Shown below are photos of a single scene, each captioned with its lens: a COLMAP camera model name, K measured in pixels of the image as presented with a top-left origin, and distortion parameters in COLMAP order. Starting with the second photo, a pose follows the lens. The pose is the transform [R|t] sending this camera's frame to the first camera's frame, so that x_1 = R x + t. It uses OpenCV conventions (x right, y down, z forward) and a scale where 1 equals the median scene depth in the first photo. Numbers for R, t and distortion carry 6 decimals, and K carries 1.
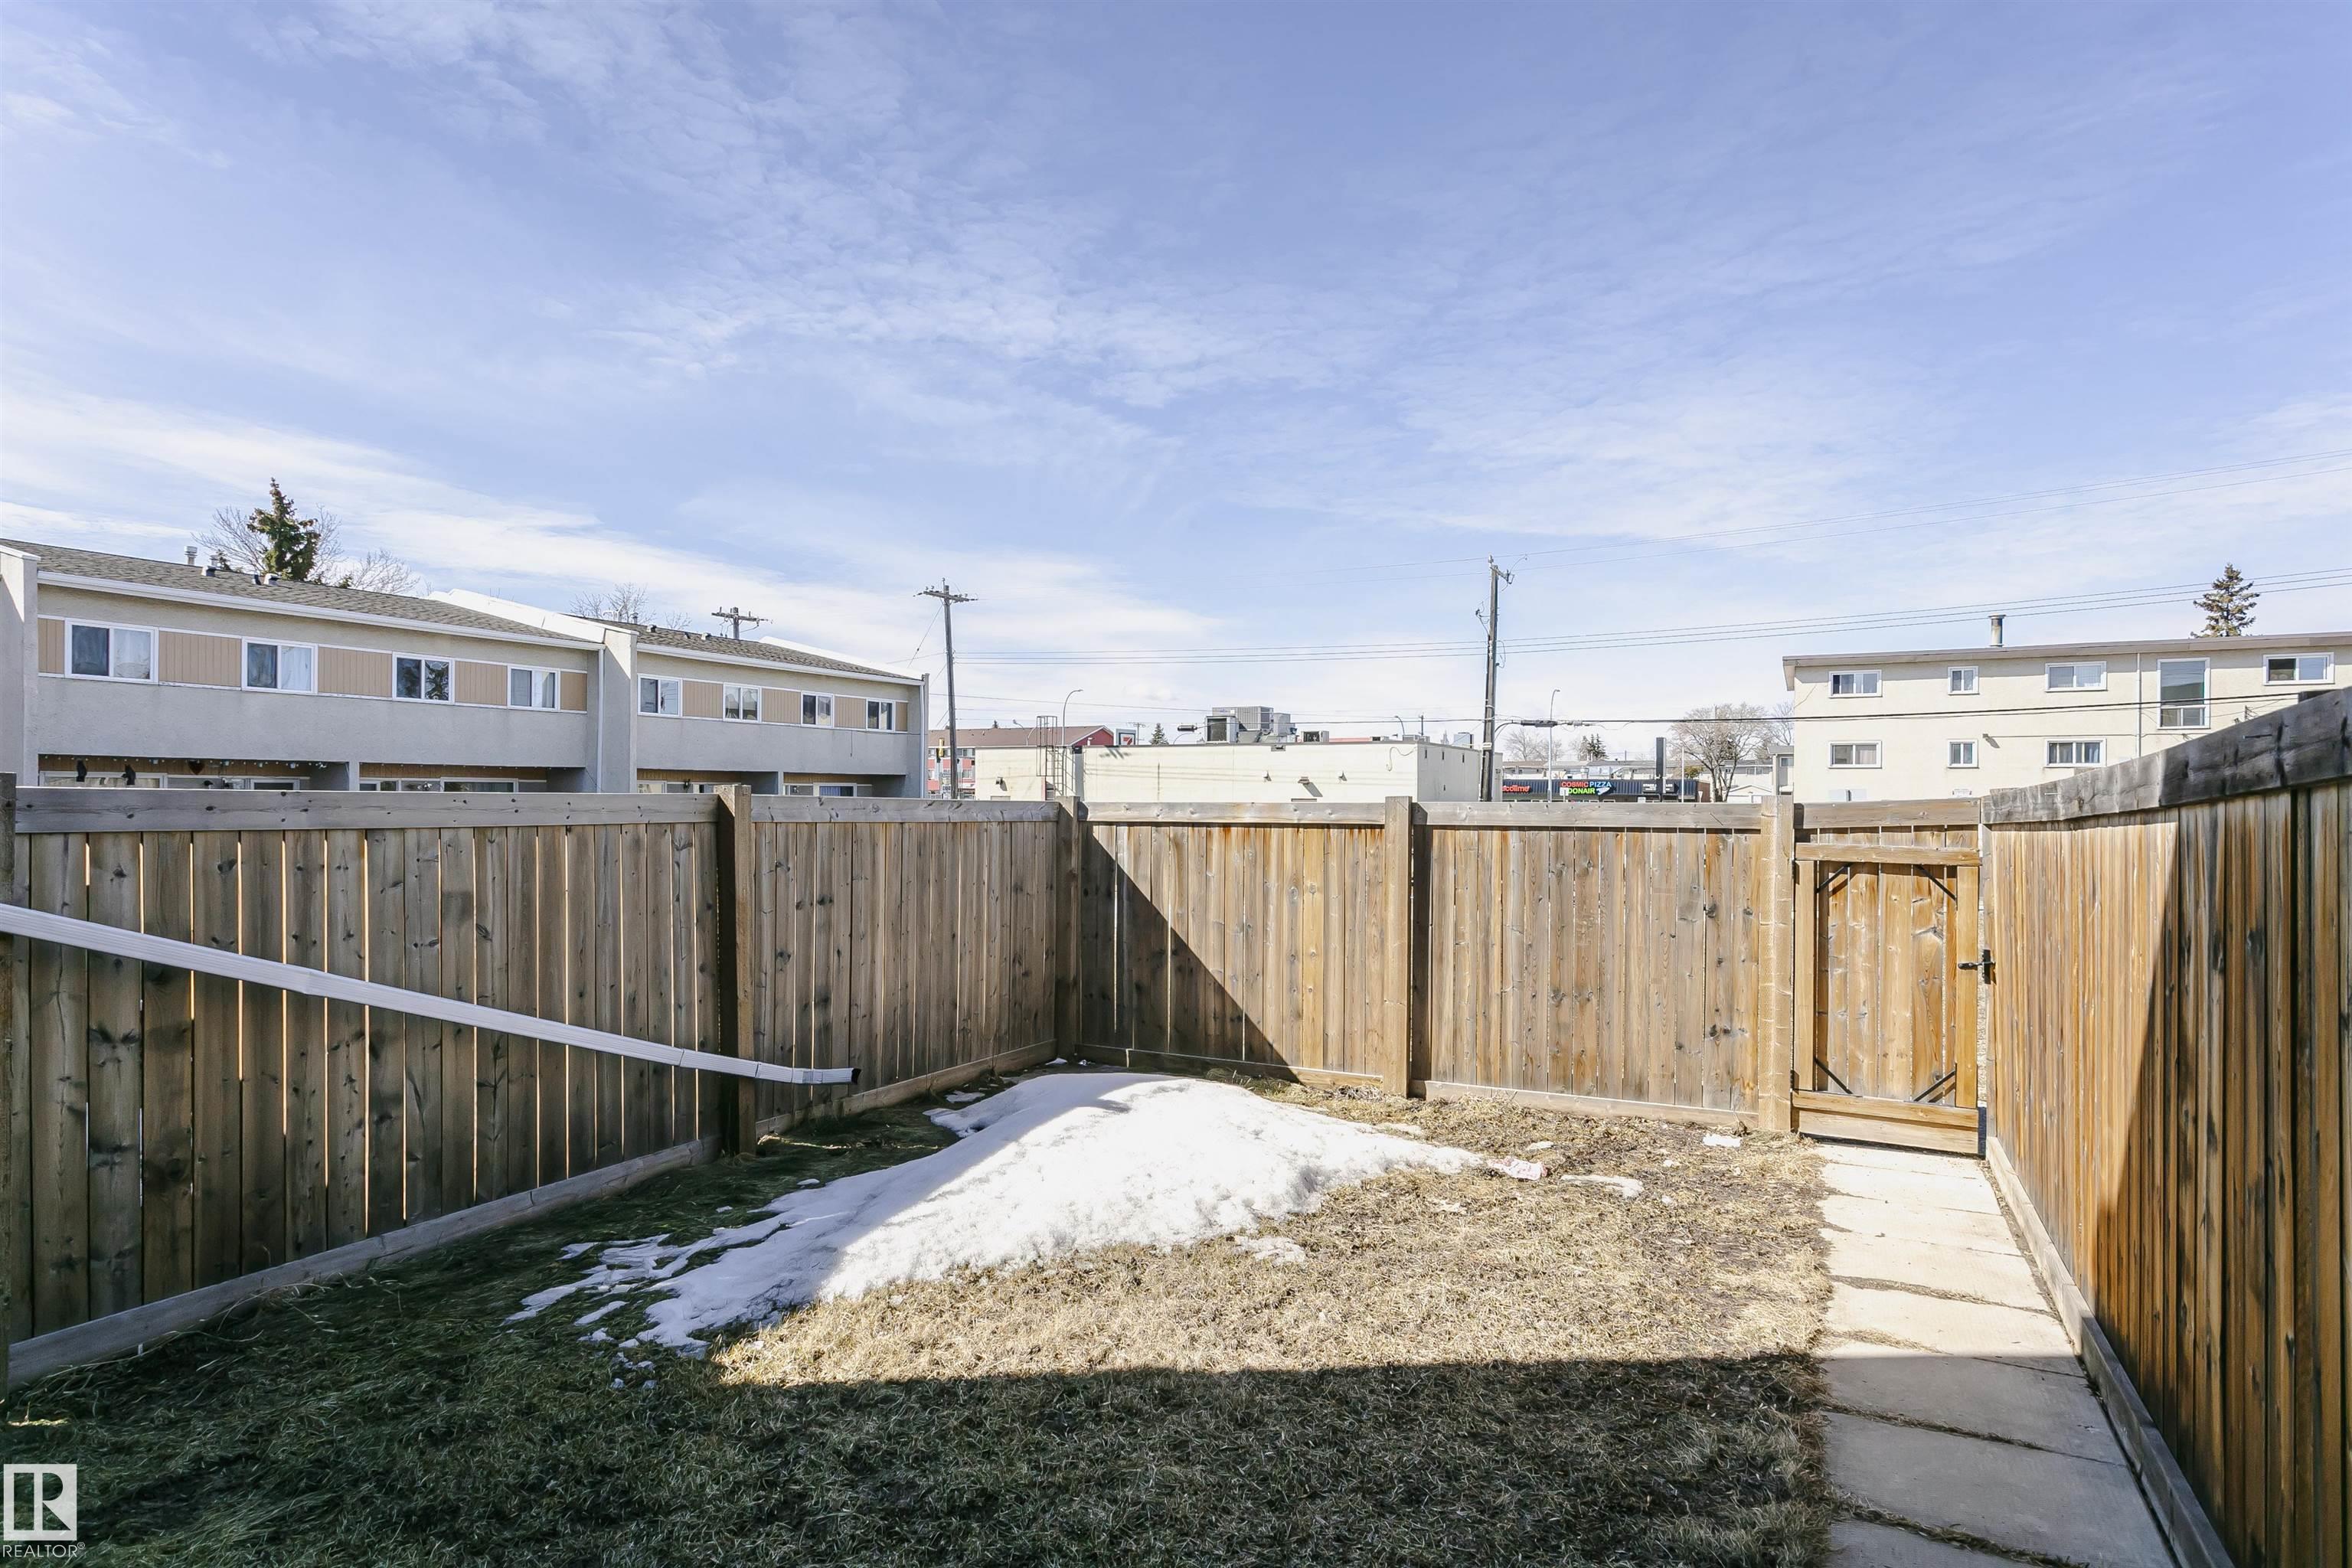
lens RADIAL K [[1236.8, 0, 1138.2], [0, 1236.8, 792.0], [0, 0, 1]] dist [-0.002175, 0.002575]
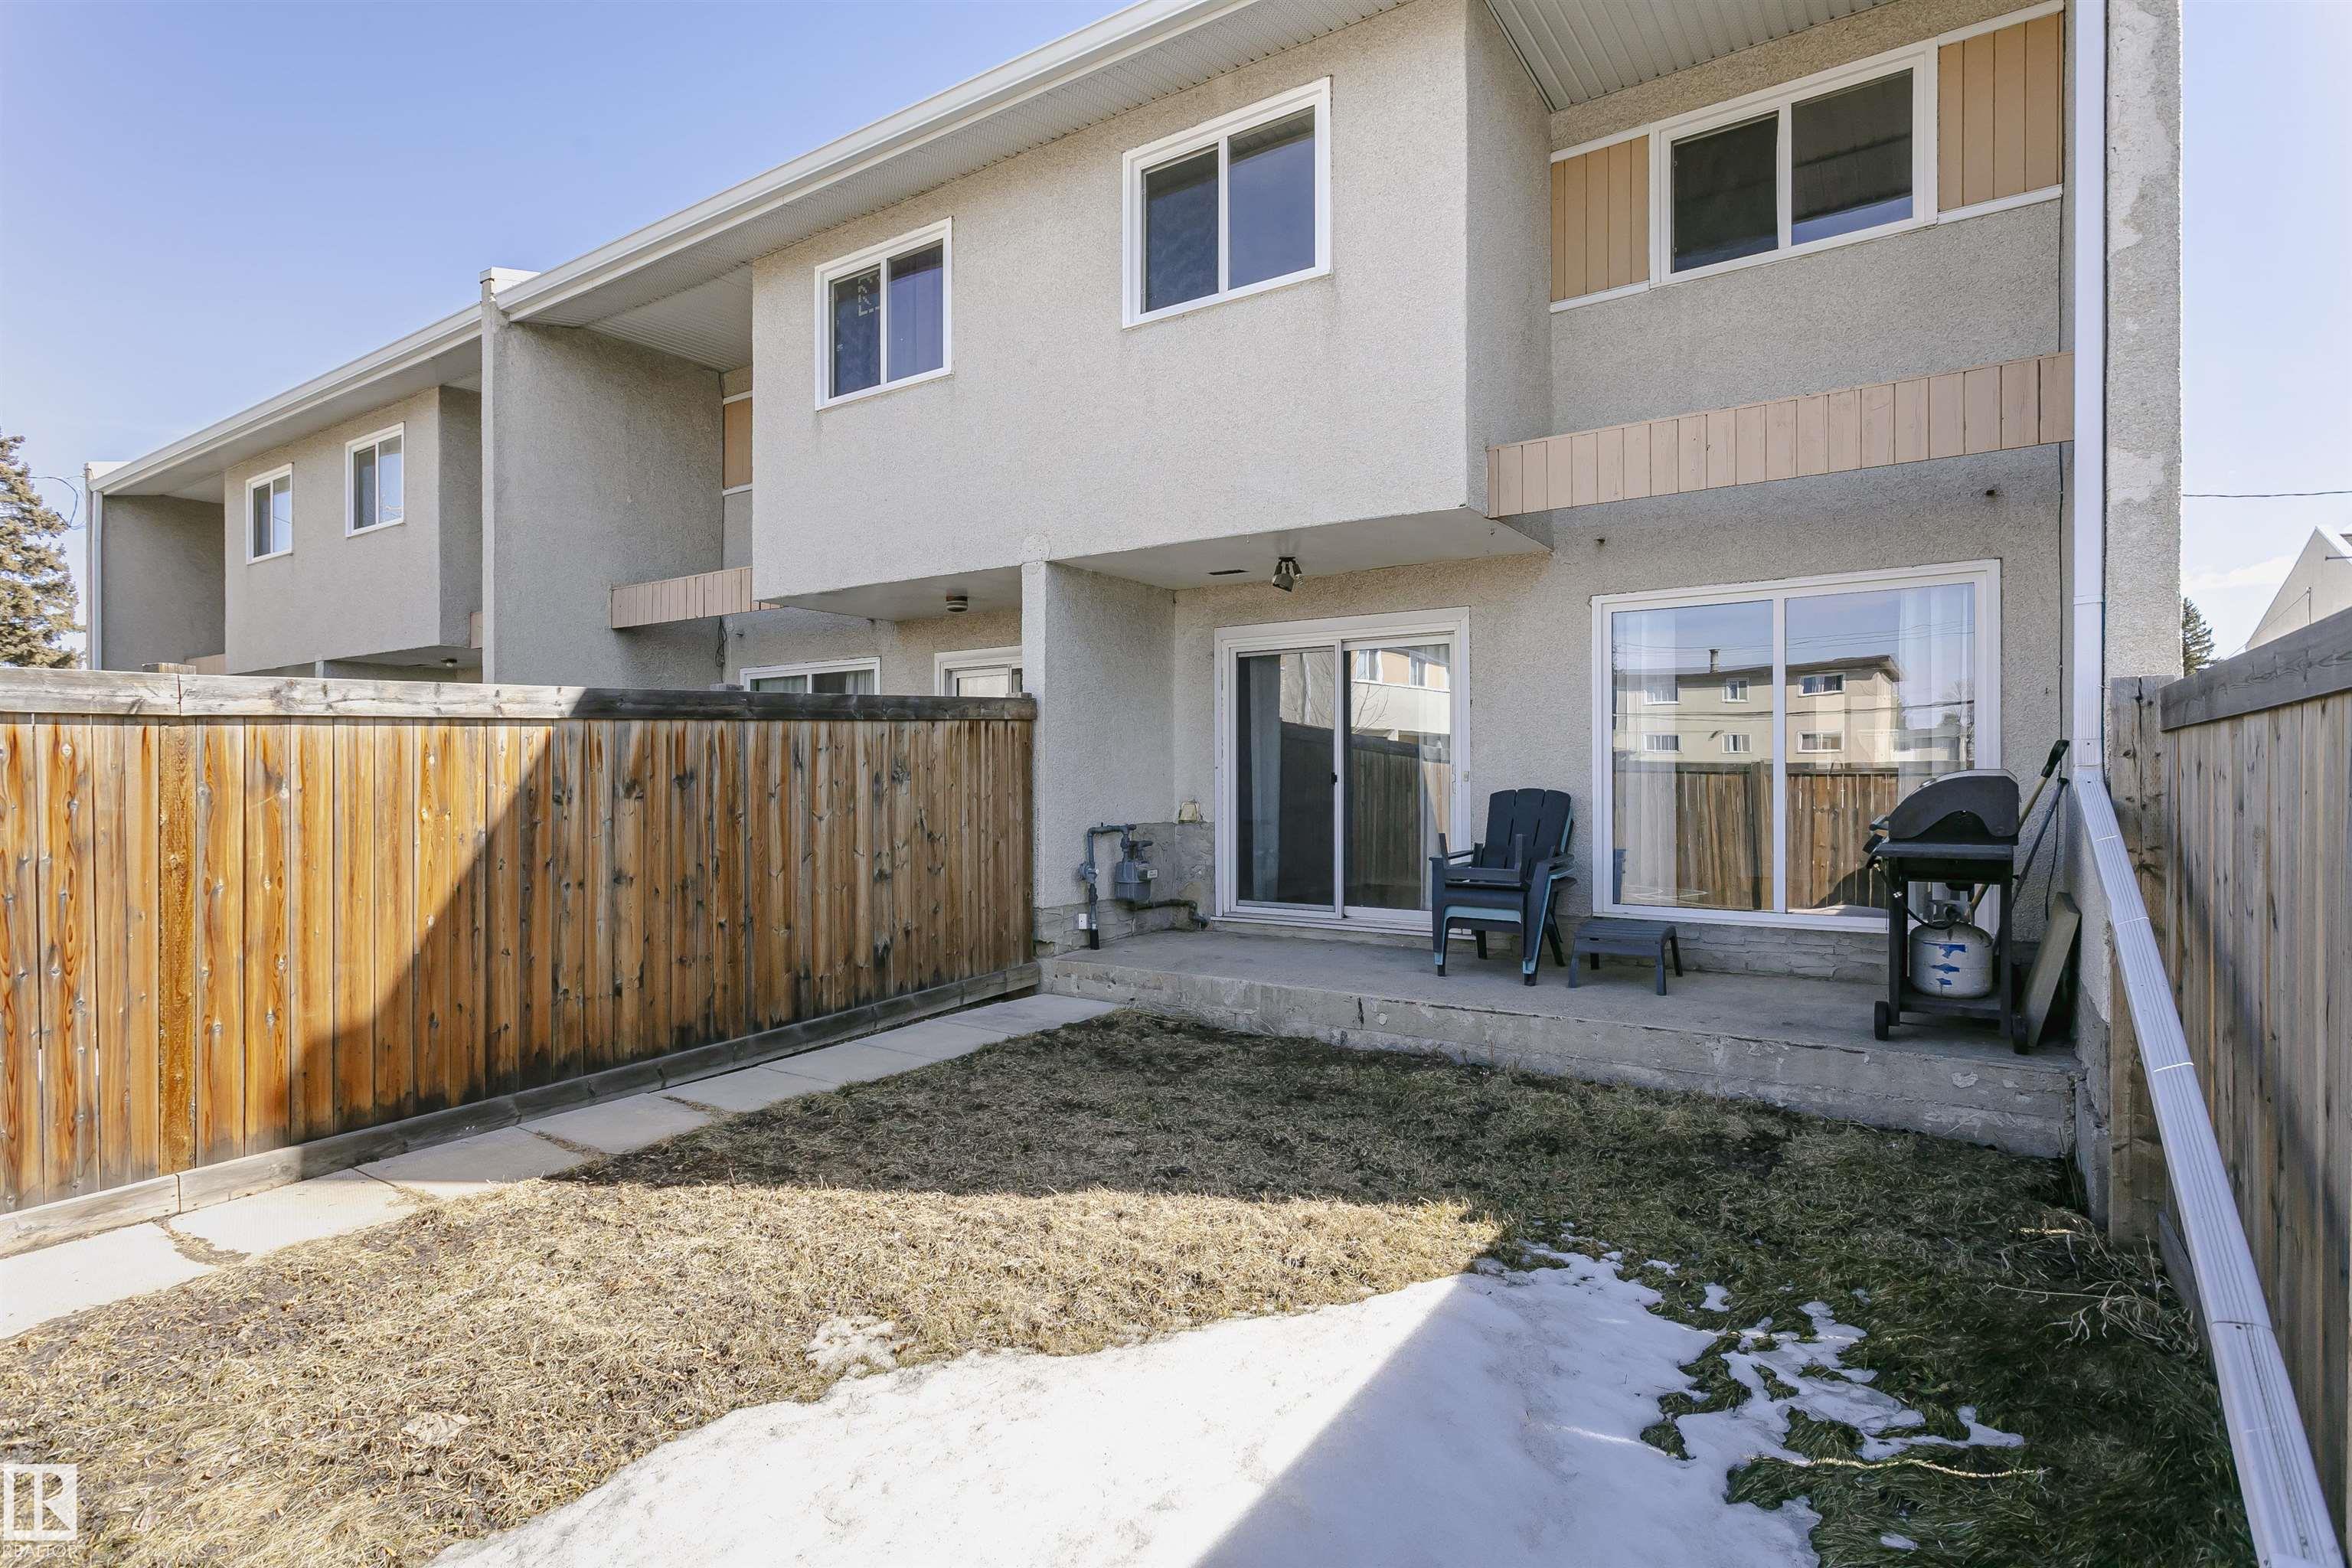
lens RADIAL K [[1236.8, 0, 1138.2], [0, 1236.8, 792.0], [0, 0, 1]] dist [-0.002175, 0.002575]
pose [[-0.994508, -0.005310, 0.104522, -0.083558], [-0.005122, 0.999985, 0.002068, 0.049453], [-0.104531, 0.001521, -0.994520, 1.201766]]
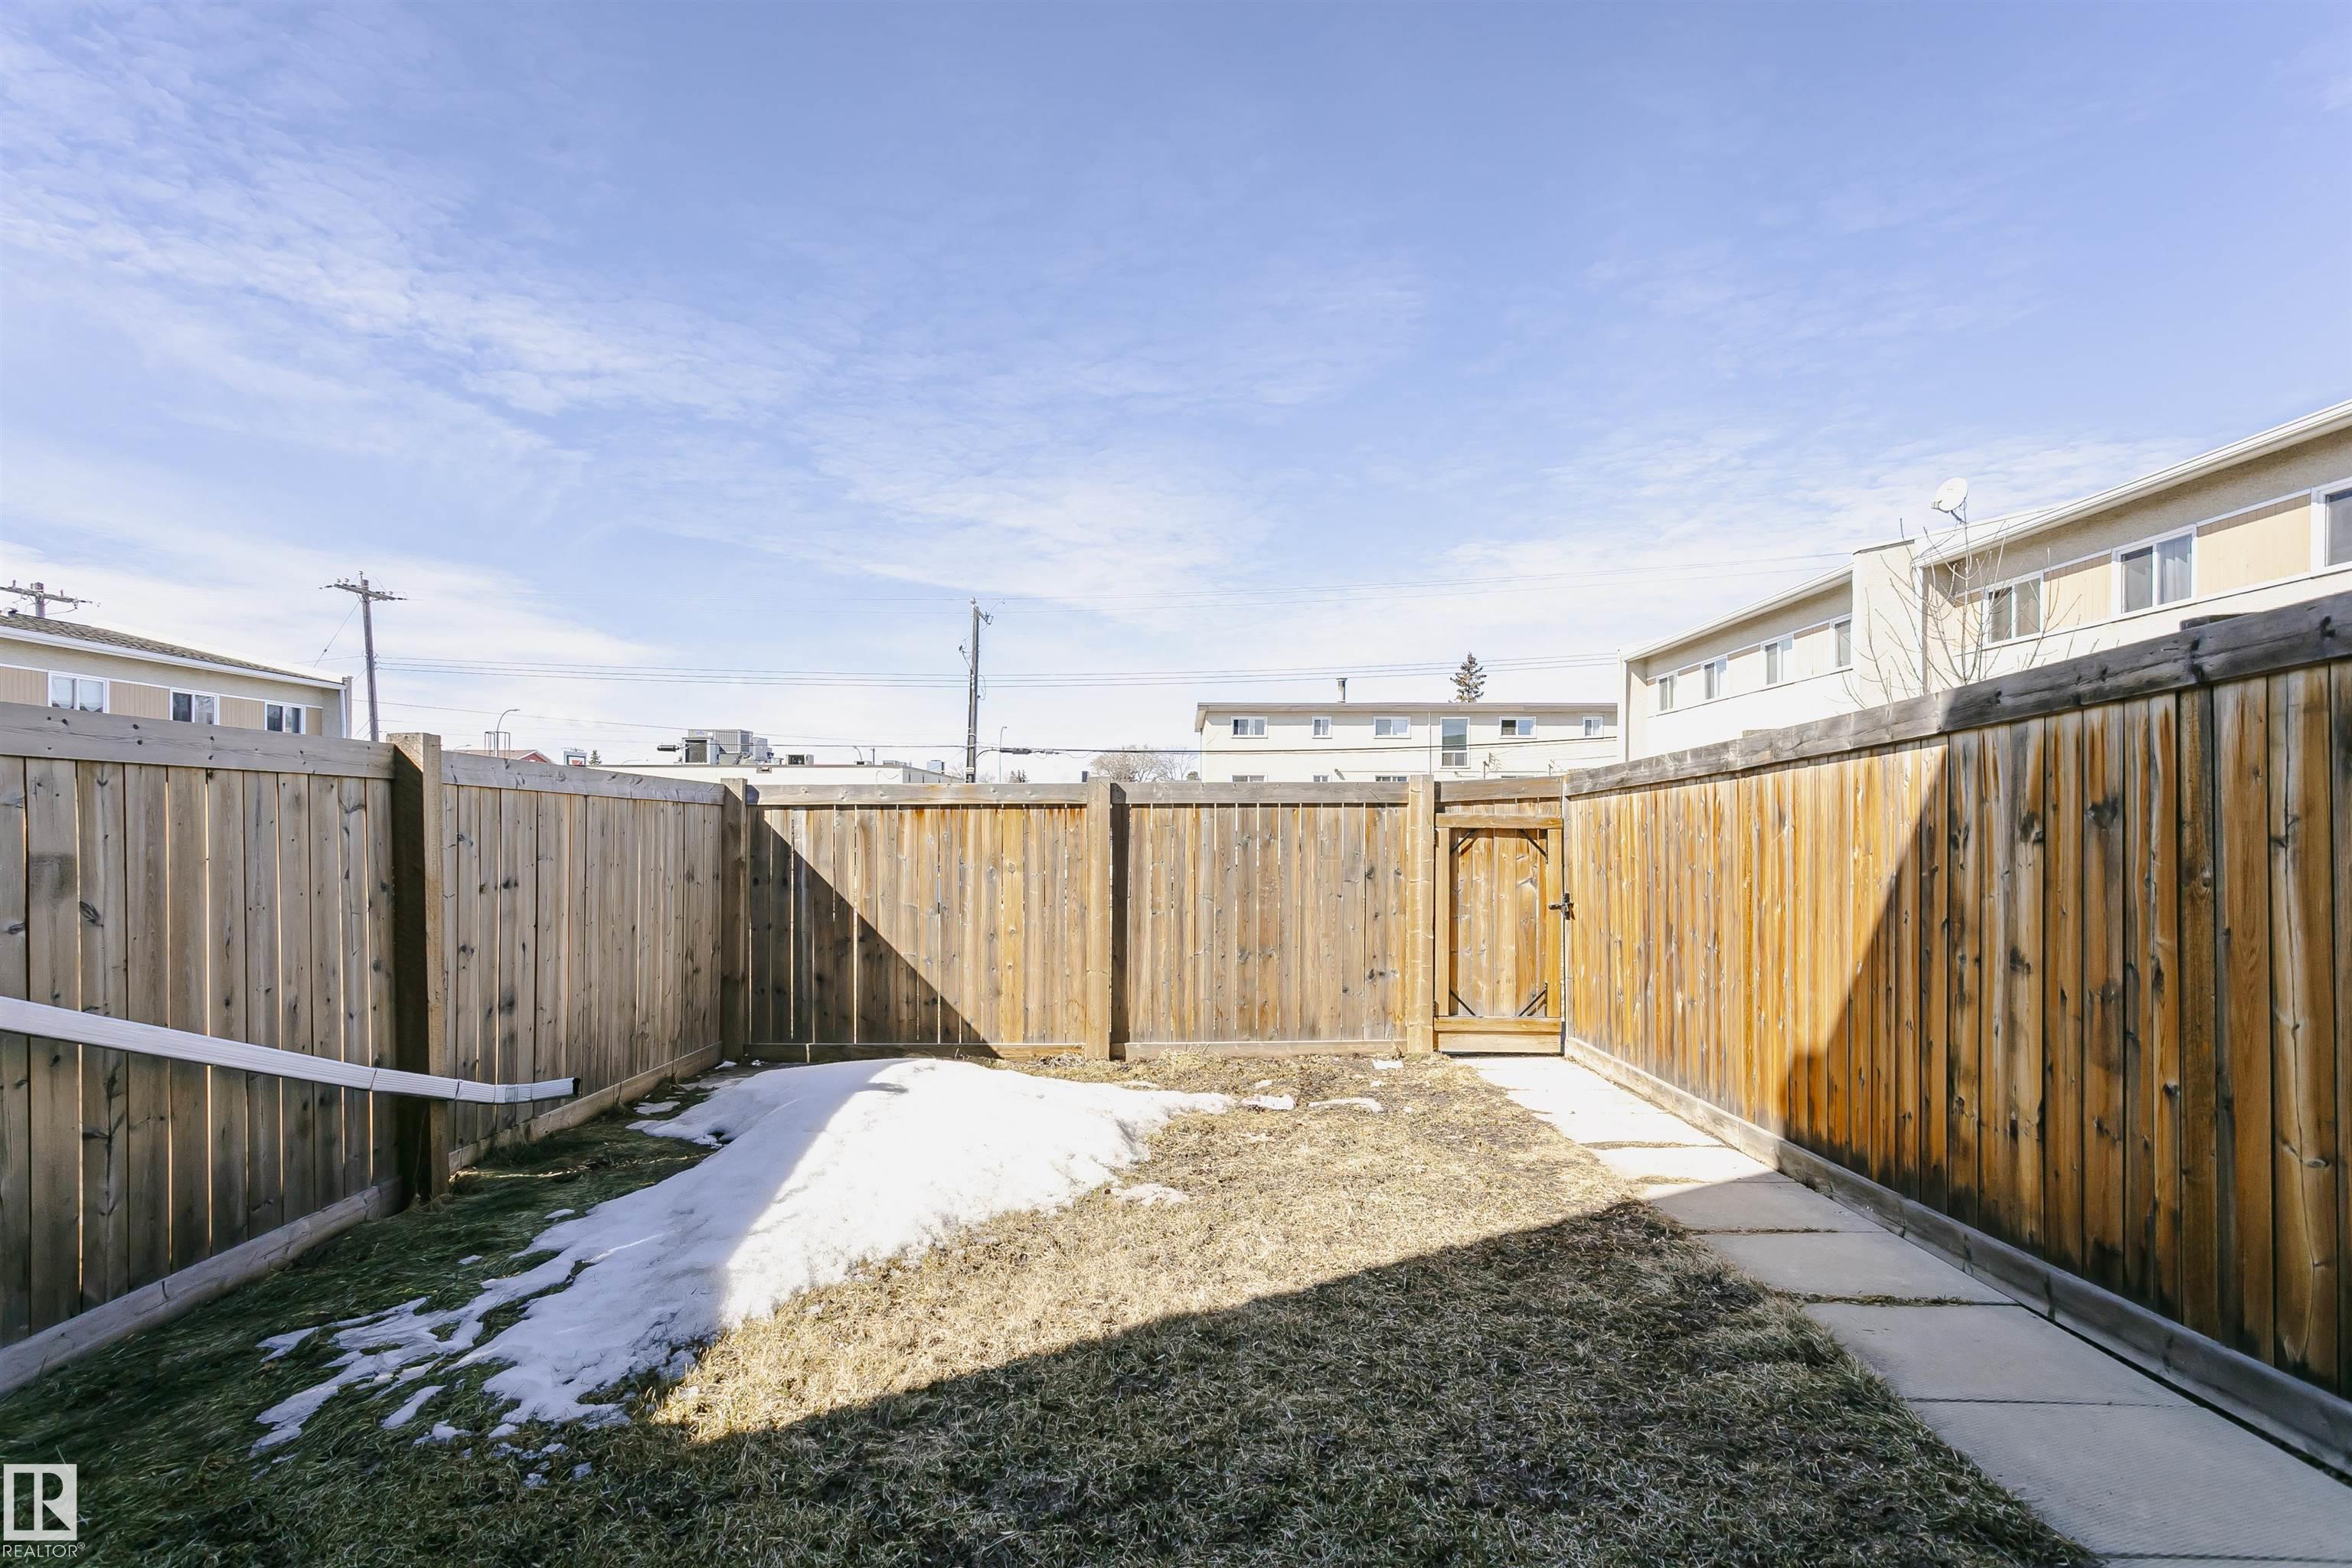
lens RADIAL K [[1143.8, 0, 1159.5], [0, 1143.8, 826.4], [0, 0, 1]] dist [0.001456, 0.001092]
pose [[0.890080, -0.003808, 0.455788, -0.223335], [0.001173, 0.999981, 0.006064, 0.047114], [-0.455803, -0.004863, 0.890067, 0.124488]]
